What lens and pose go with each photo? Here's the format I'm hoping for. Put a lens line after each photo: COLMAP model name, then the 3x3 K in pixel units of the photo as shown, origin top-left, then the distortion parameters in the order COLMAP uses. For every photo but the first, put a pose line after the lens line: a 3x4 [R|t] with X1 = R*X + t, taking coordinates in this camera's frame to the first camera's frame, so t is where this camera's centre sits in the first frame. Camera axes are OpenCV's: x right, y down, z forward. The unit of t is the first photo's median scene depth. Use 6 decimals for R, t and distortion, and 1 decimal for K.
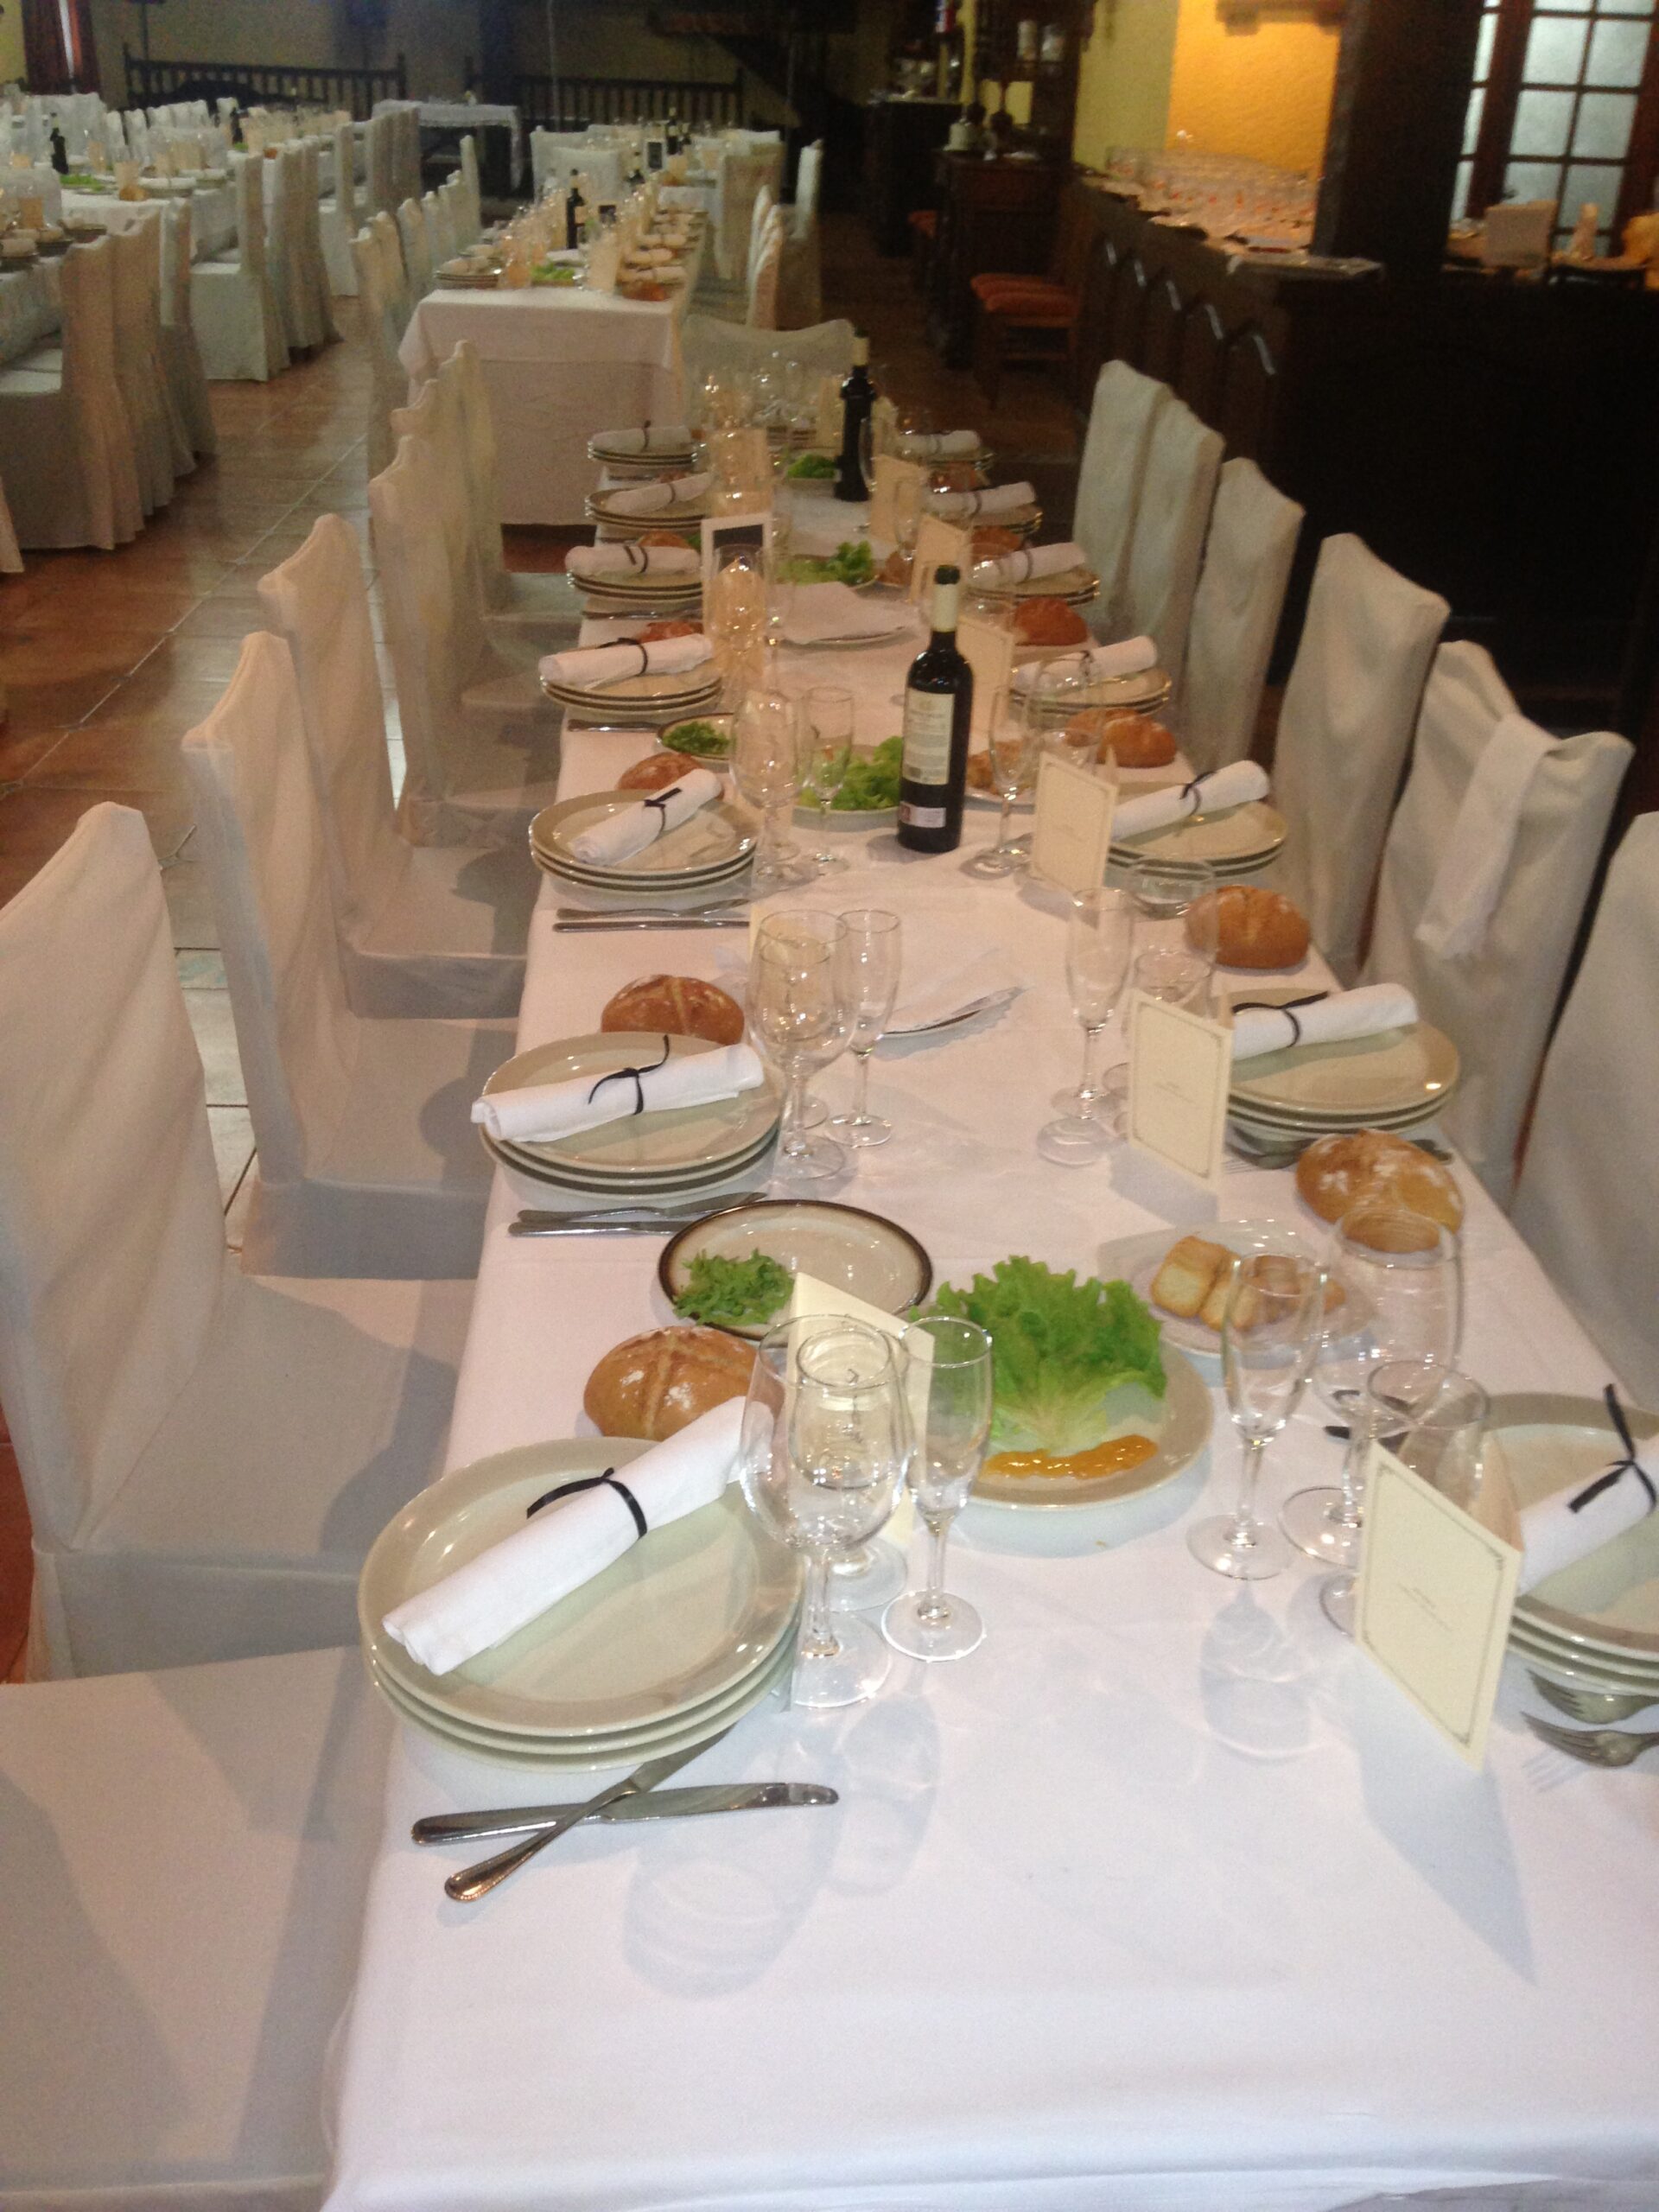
lens RADIAL K [[2012.6, 0, 838.3], [0, 2012.6, 1112.2], [0, 0, 1]] dist [0.023058, -0.022516]
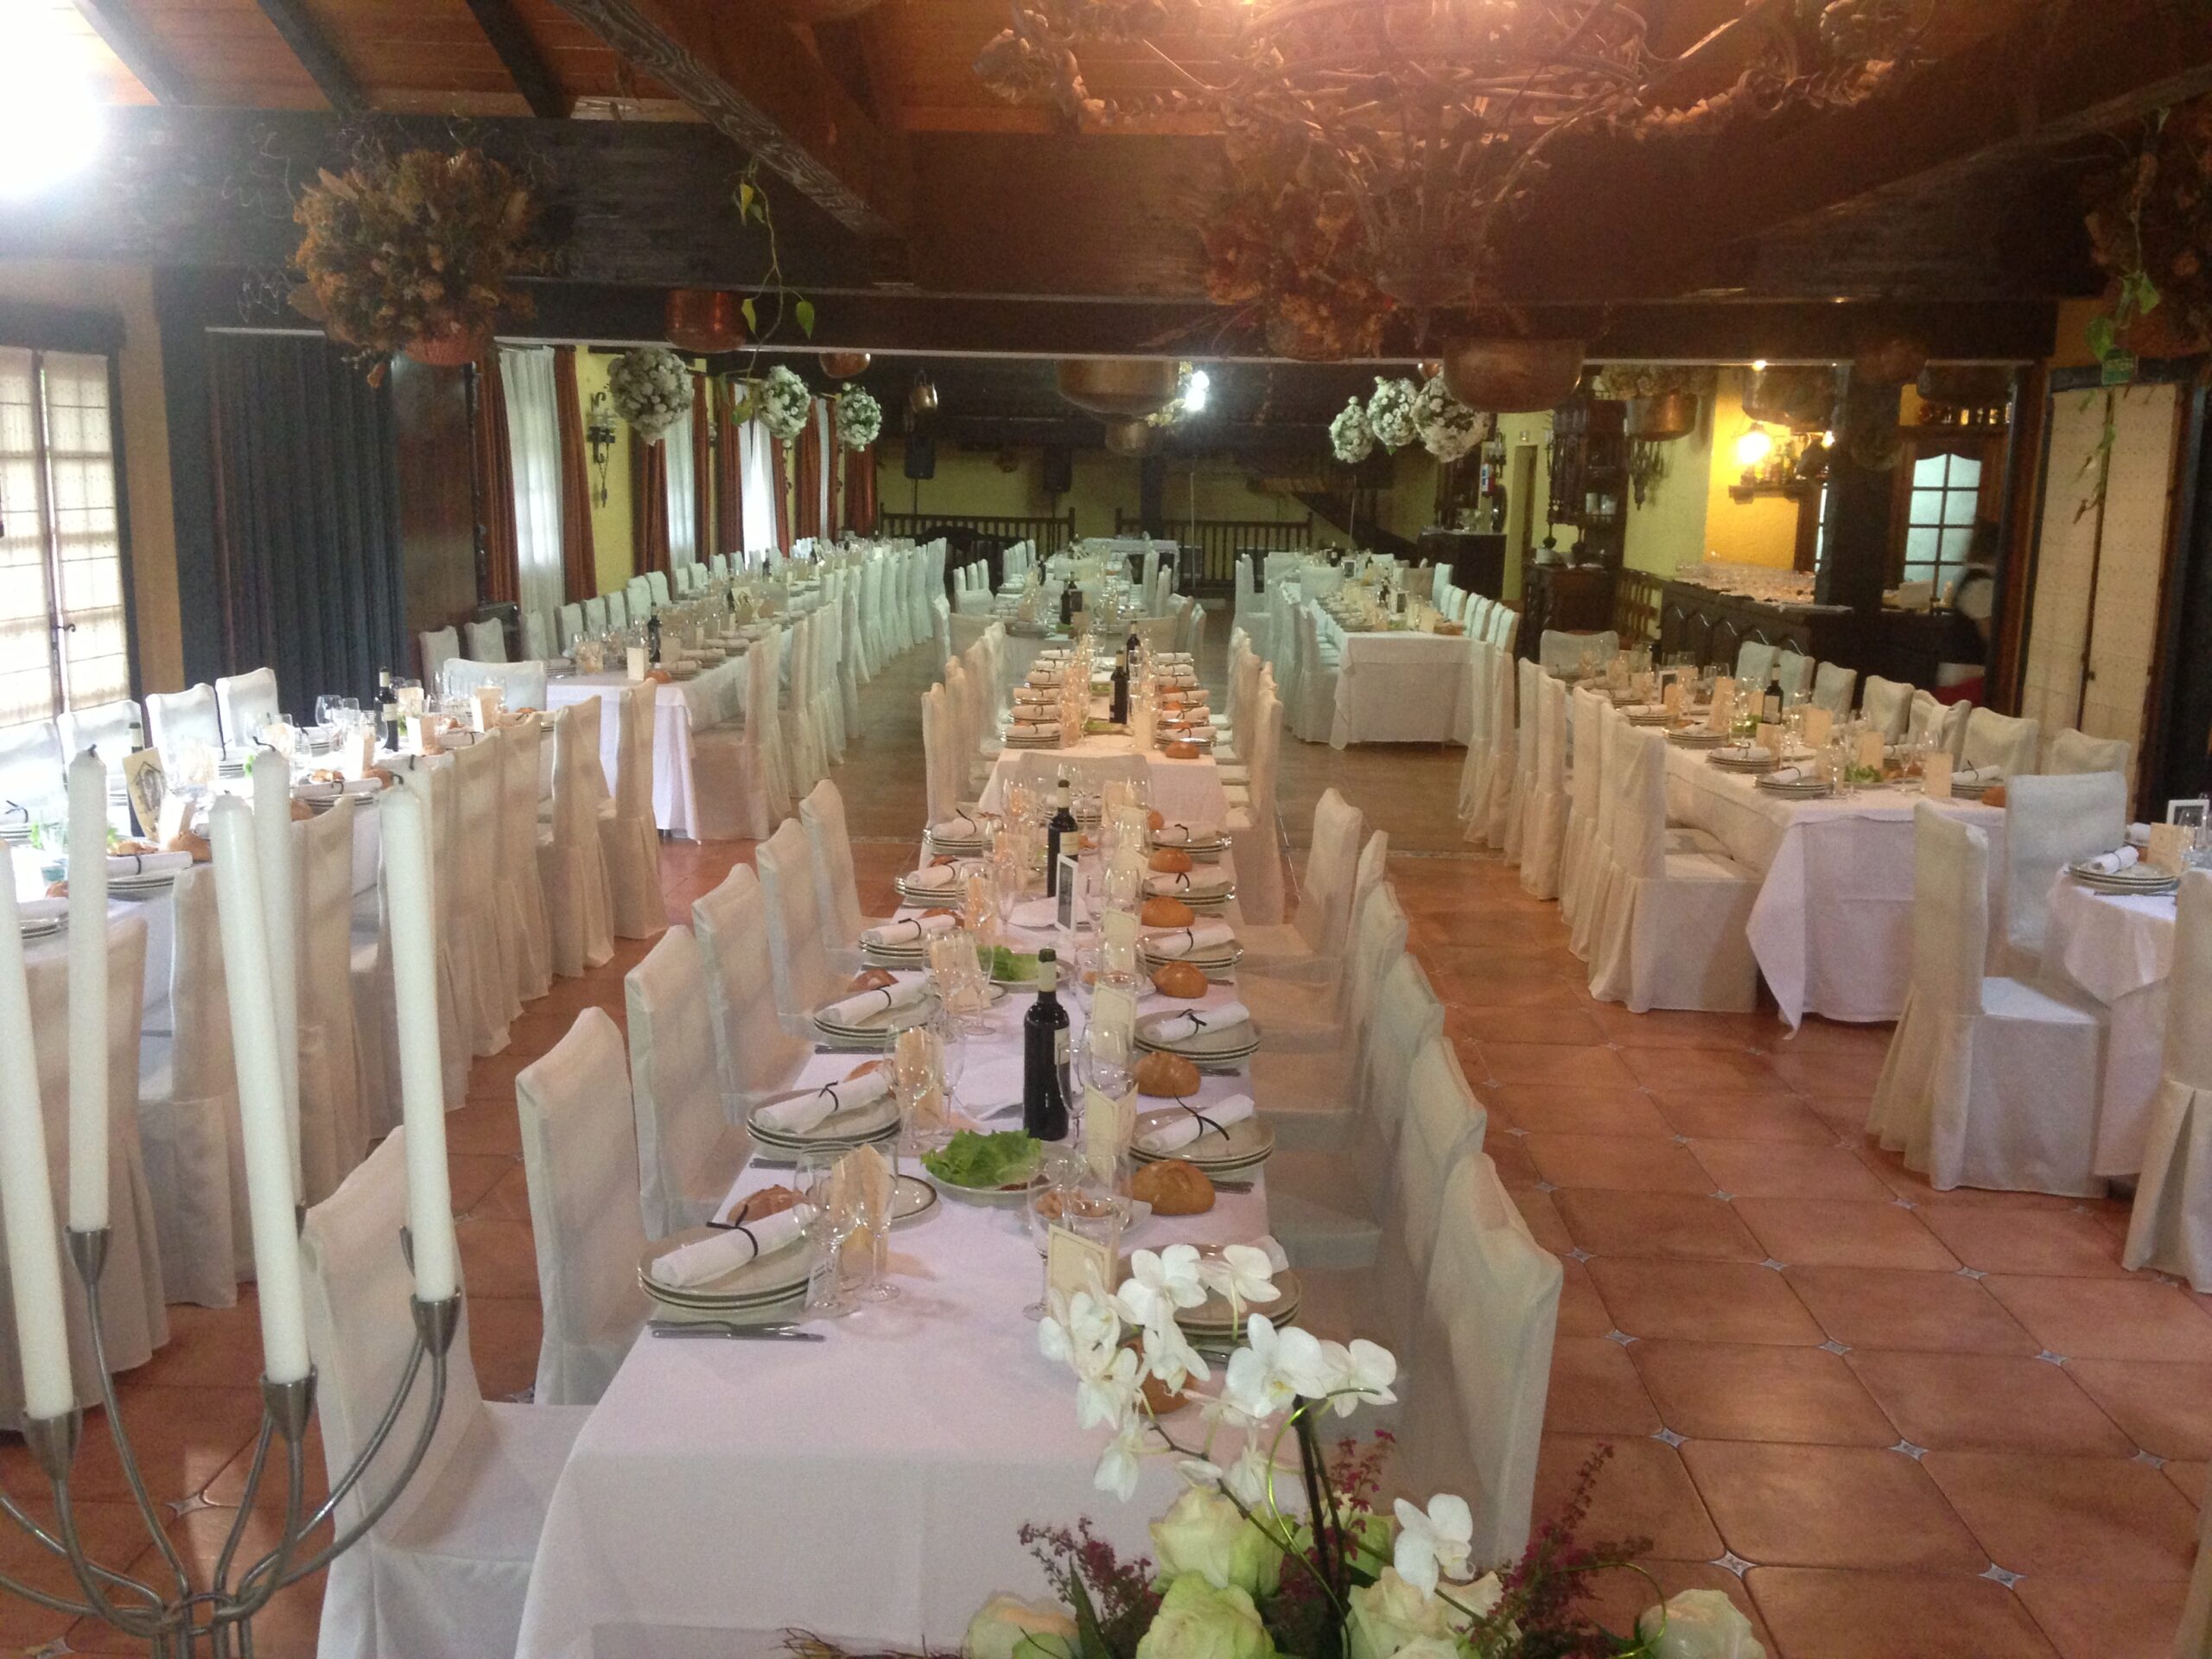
lens RADIAL K [[2069.2, 0, 1084.7], [0, 2069.2, 811.7], [0, 0, 1]] dist [0.101540, 0.000000]
pose [[0.997663, -0.002864, -0.068262, -0.141058], [-0.019158, 0.947311, -0.319743, 0.184959], [0.065581, 0.320303, 0.945042, -0.393067]]
